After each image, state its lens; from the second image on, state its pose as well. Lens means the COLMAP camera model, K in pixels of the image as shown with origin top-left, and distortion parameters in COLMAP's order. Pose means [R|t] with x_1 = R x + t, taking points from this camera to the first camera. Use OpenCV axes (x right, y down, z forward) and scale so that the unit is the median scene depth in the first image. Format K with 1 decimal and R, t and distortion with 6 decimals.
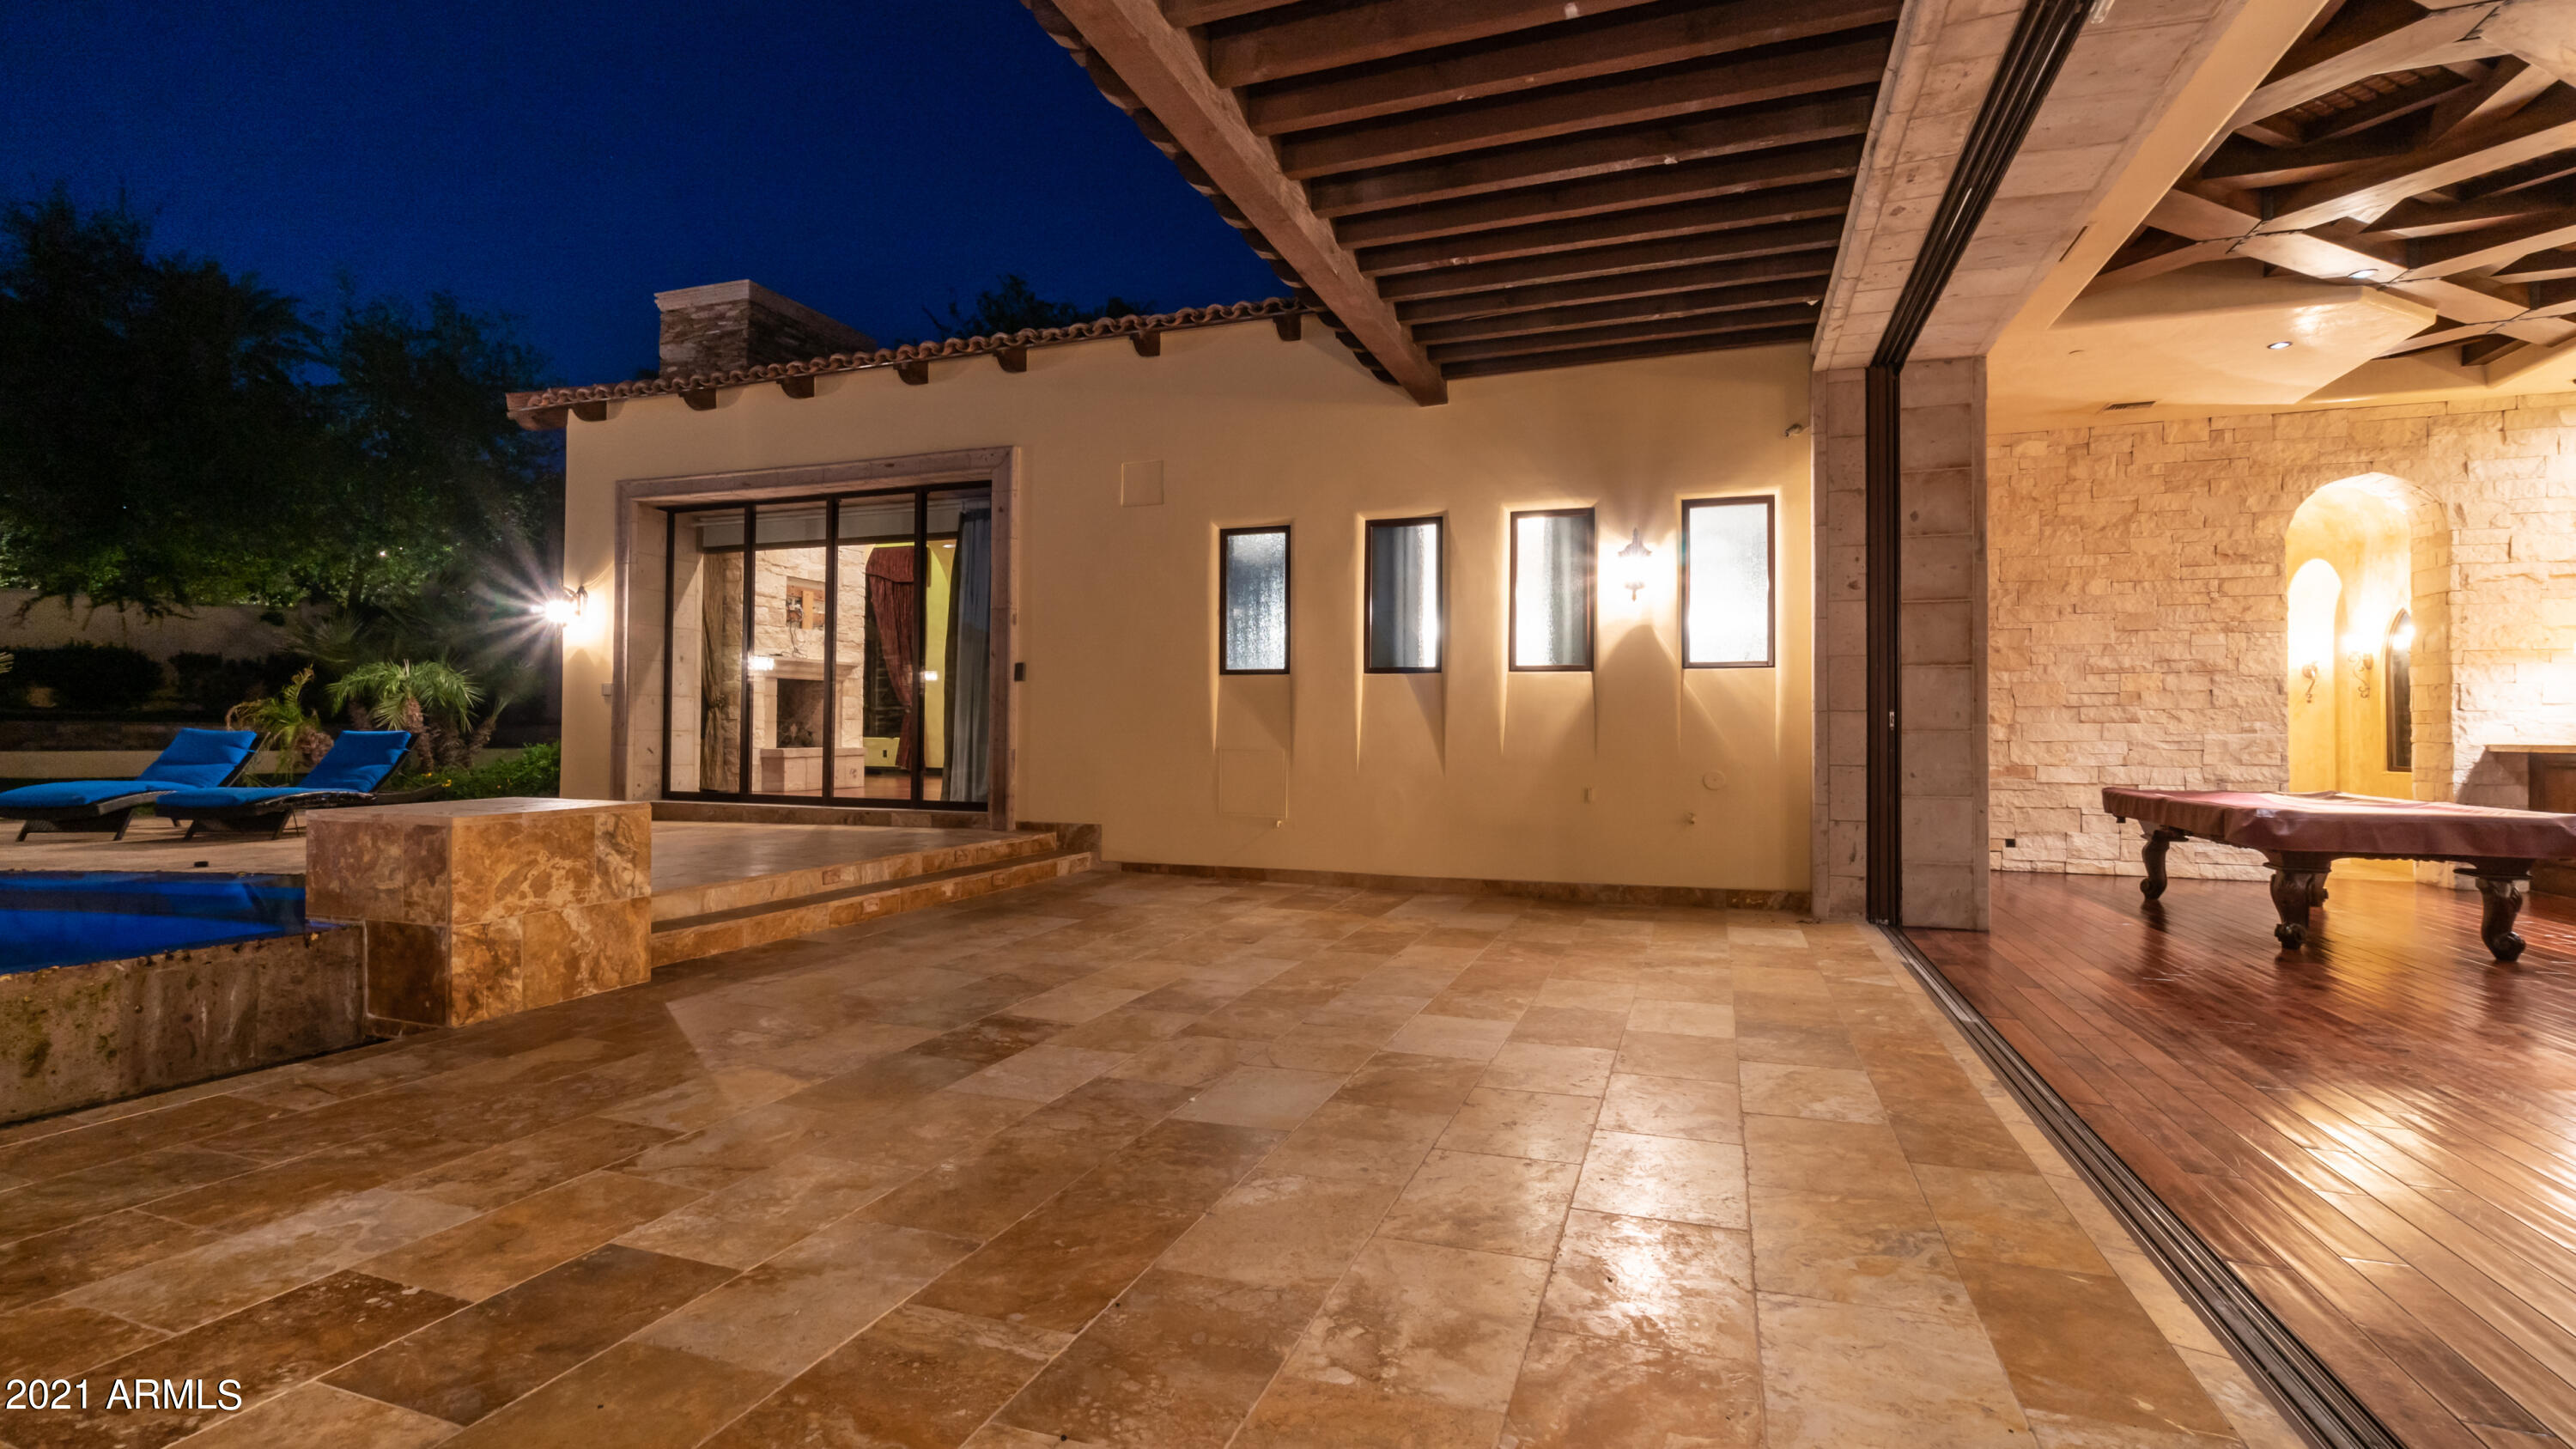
lens RADIAL K [[1160.8, 0, 1264.8], [0, 1160.8, 718.0], [0, 0, 1]] dist [-0.005525, 0.002445]
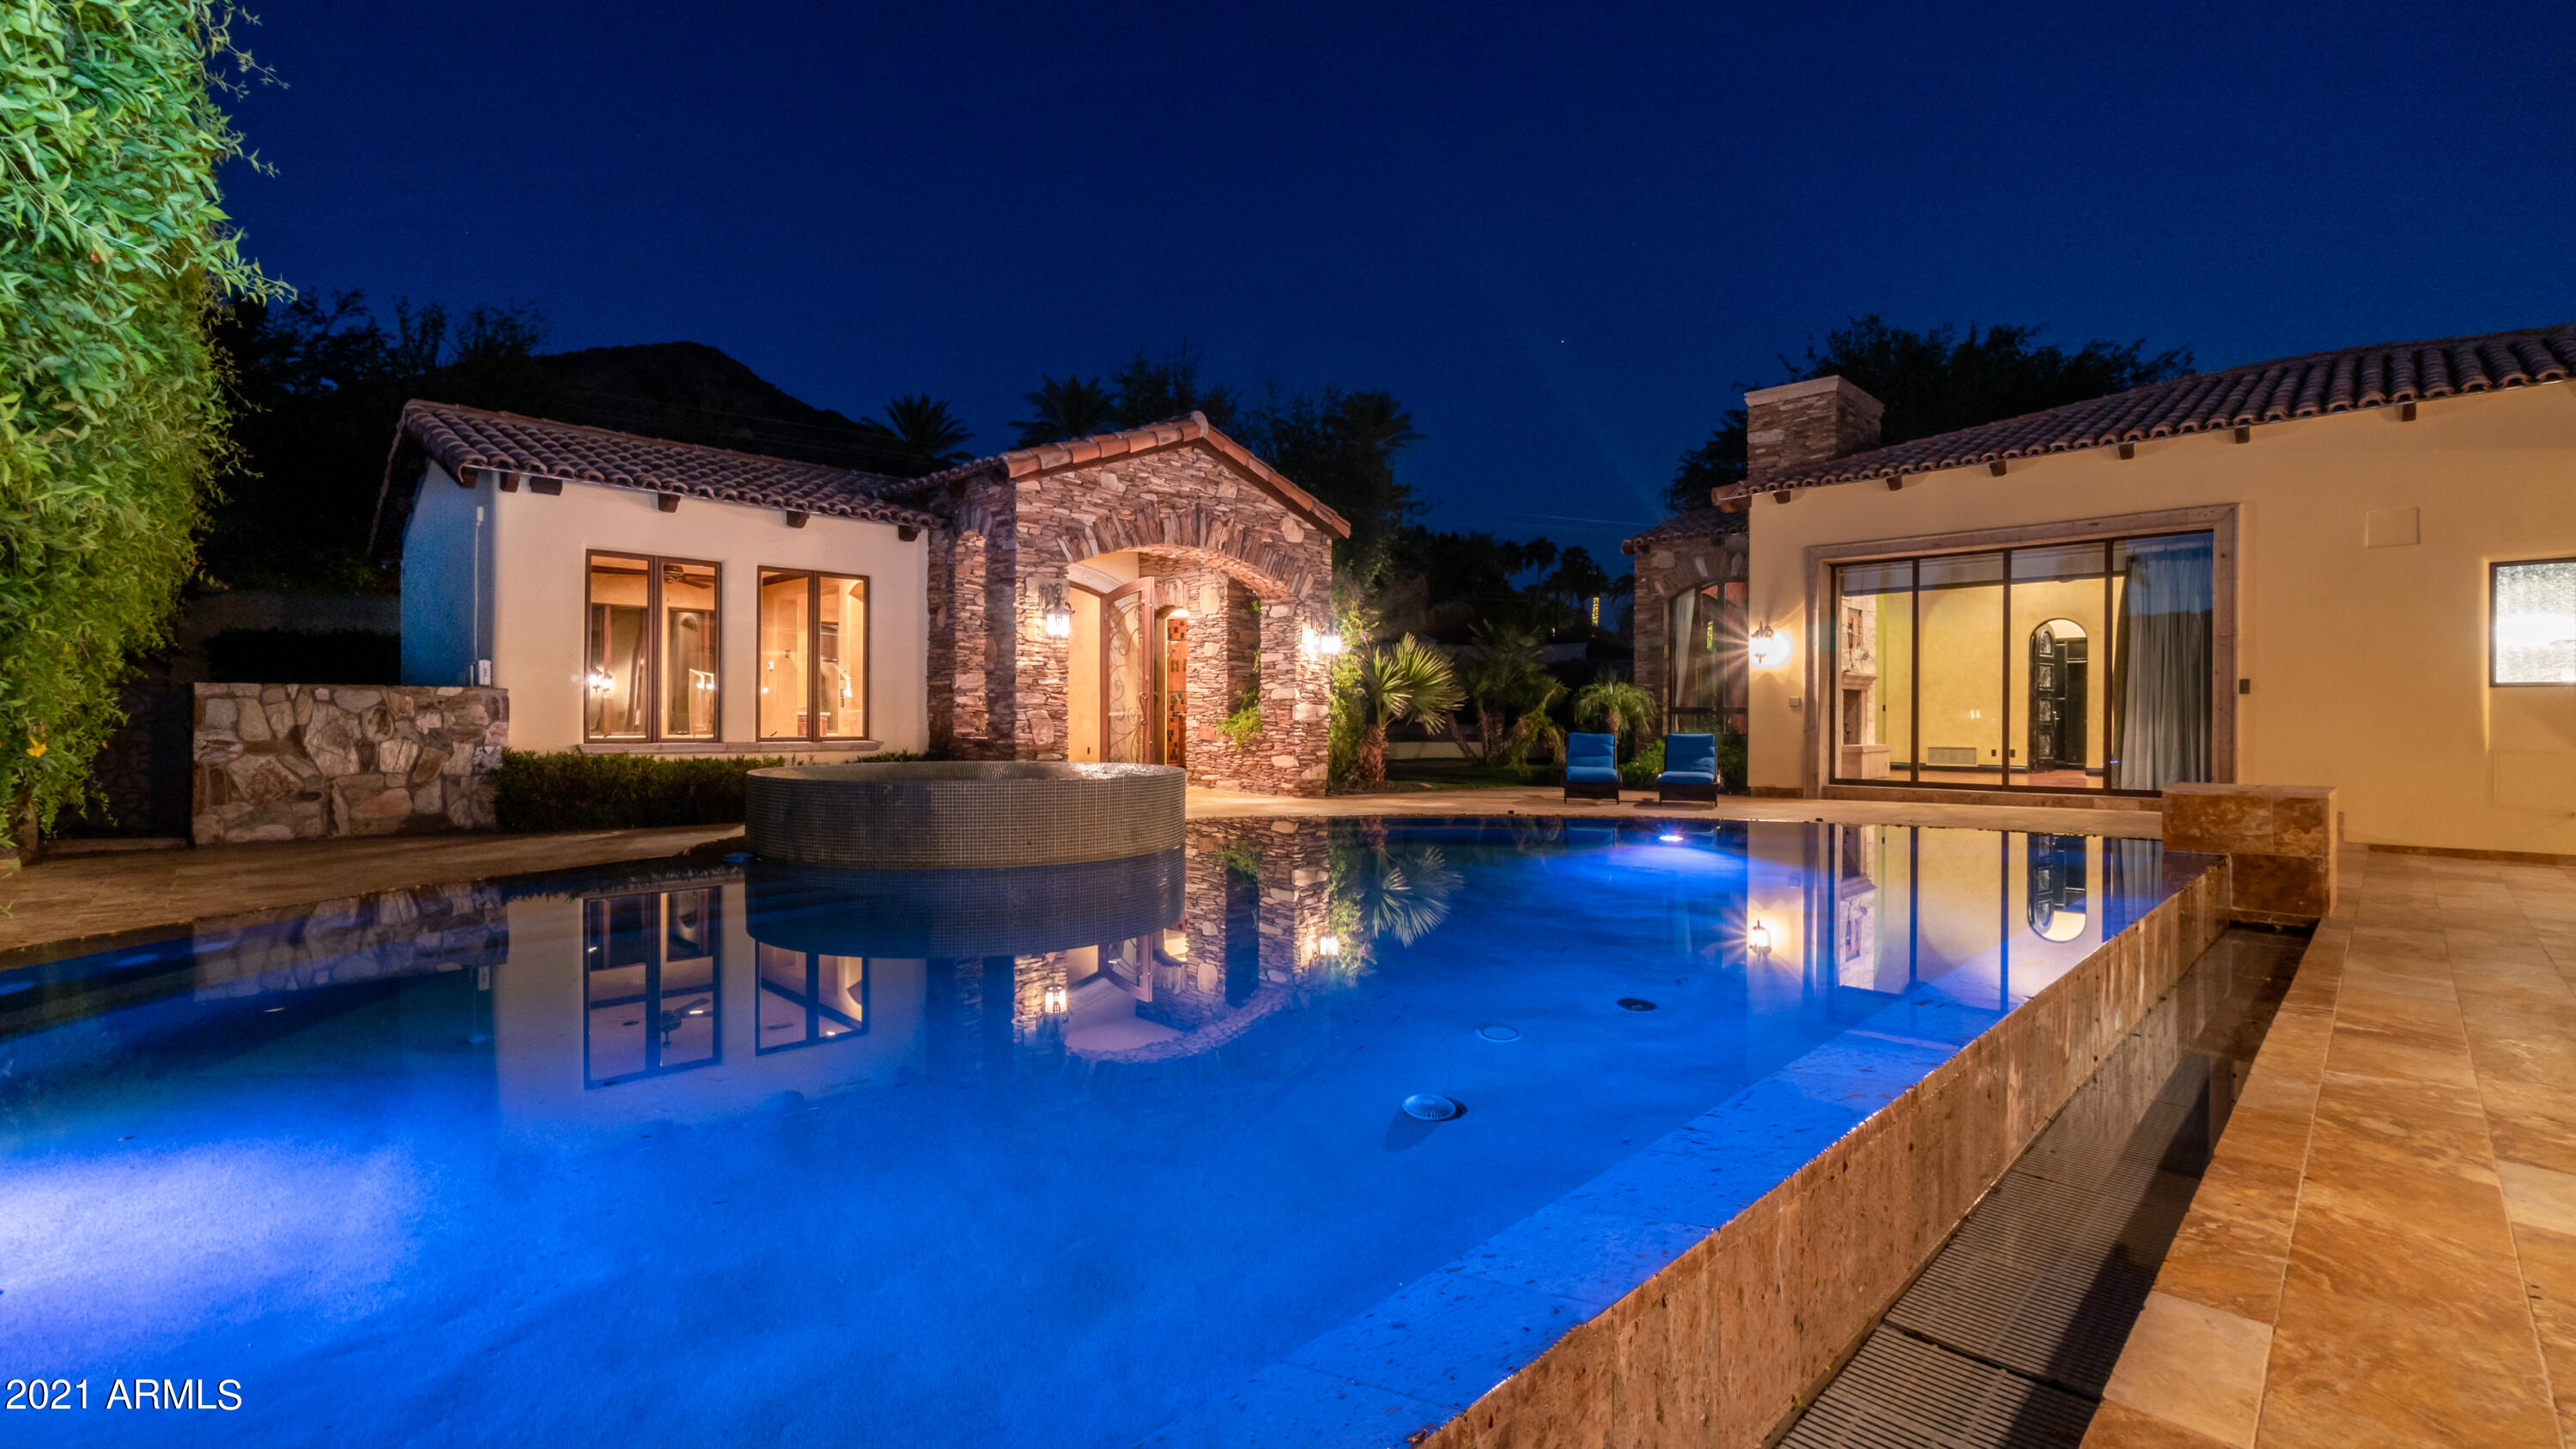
lens RADIAL K [[1160.8, 0, 1263.1], [0, 1160.8, 728.9], [0, 0, 1]] dist [-0.005525, 0.002445]
pose [[0.915824, -0.002449, -0.401573, -1.296188], [0.009996, 0.999811, 0.016701, -0.048253], [0.401456, -0.019309, 0.915675, -1.061117]]
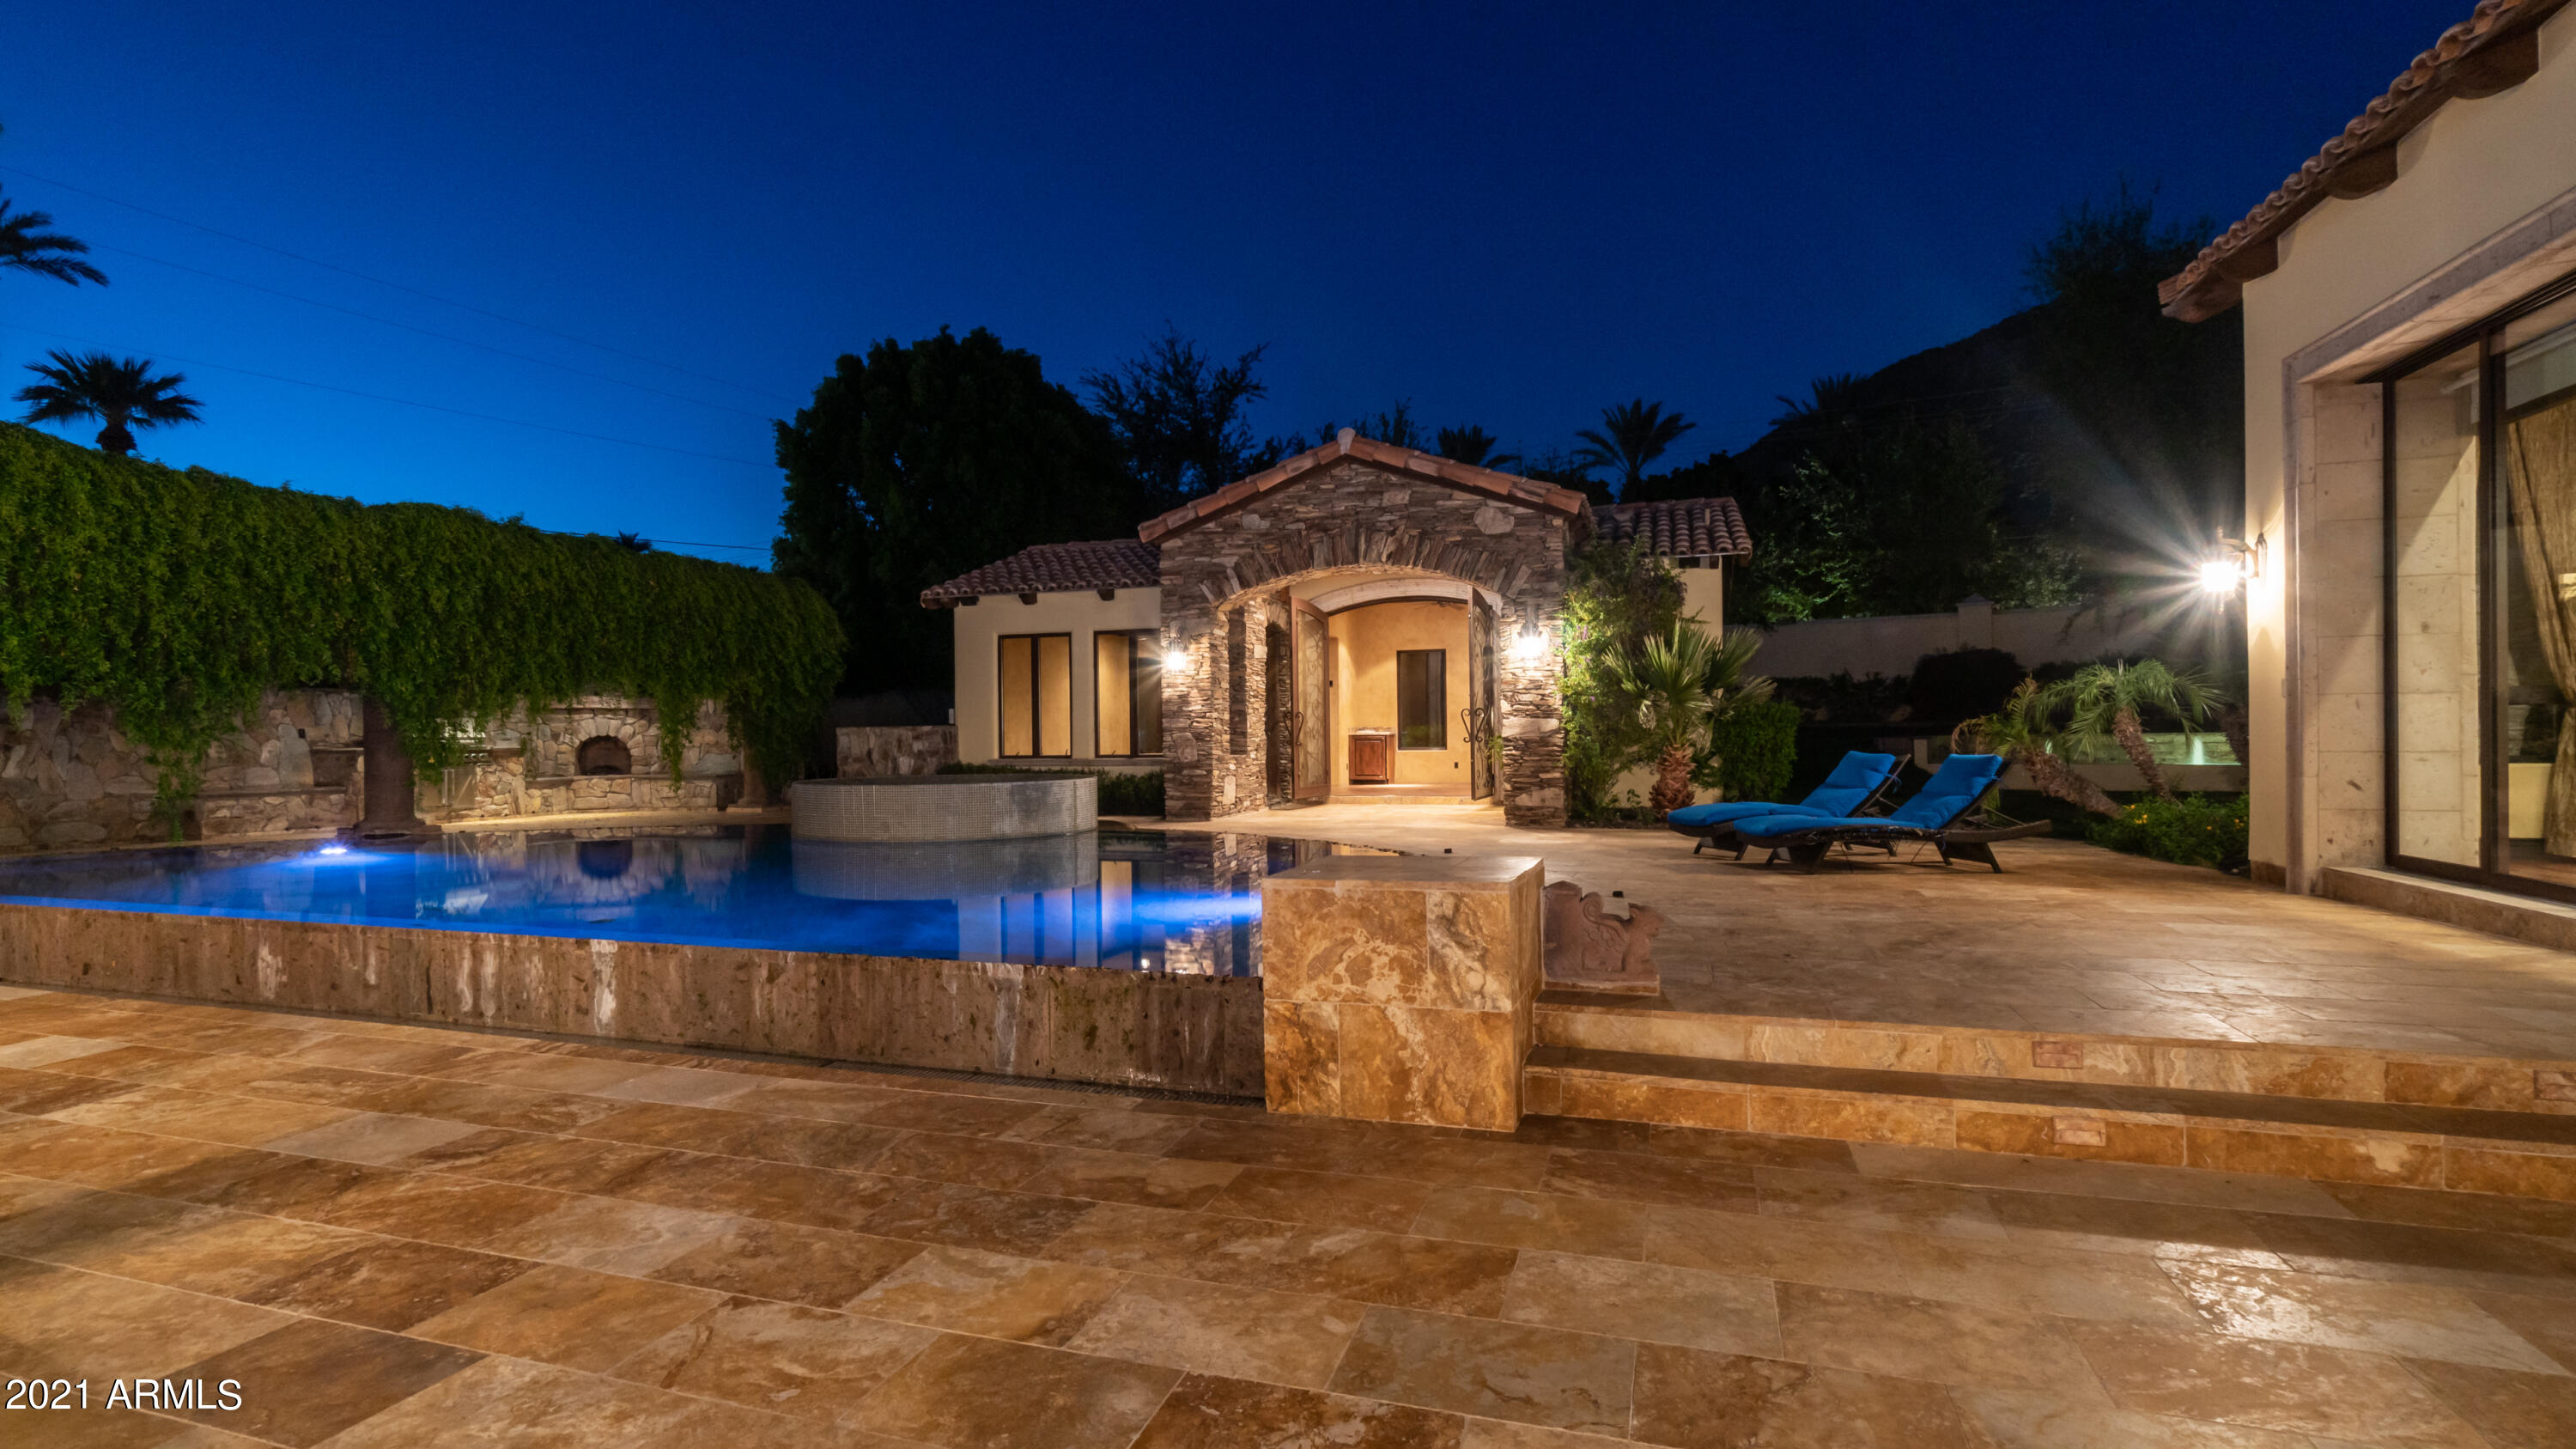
lens RADIAL K [[1284.7, 0, 1279.4], [0, 1284.7, 738.9], [0, 0, 1]] dist [-0.001243, -0.001306]
pose [[0.018475, -0.006259, -0.999810, 0.286780], [0.027322, 0.999610, -0.005753, -0.016220], [0.999456, -0.027210, 0.018639, 0.938869]]
